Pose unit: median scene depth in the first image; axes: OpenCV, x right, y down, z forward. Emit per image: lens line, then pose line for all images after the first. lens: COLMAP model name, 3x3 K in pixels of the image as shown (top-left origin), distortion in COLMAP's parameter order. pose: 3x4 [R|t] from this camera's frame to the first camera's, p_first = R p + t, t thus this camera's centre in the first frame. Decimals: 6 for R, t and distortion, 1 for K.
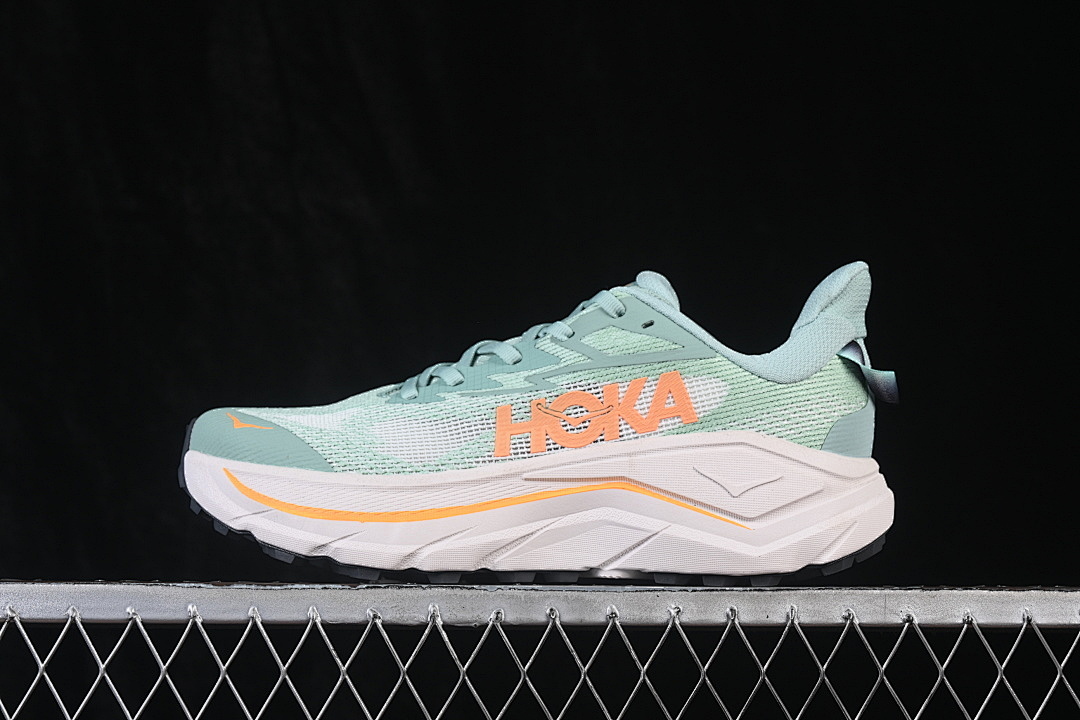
lens RADIAL K [[2314.4, 0, 540.0], [0, 2314.4, 360.0], [0, 0, 1]] dist [0.015636, -0.200359]
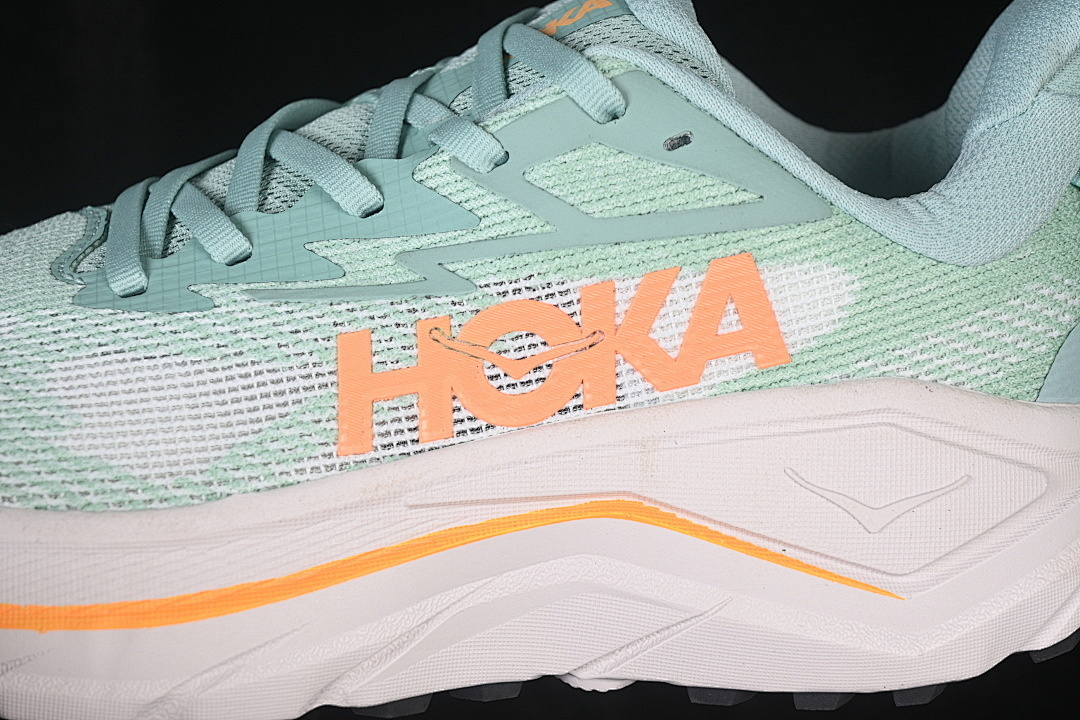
lens RADIAL K [[2314.4, 0, 540.0], [0, 2314.4, 360.0], [0, 0, 1]] dist [0.015636, -0.200359]
pose [[0.986228, -0.038639, 0.160812, -0.051844], [-0.014630, 0.948135, 0.317532, -0.115746], [-0.164740, -0.315511, 0.934512, 0.584730]]
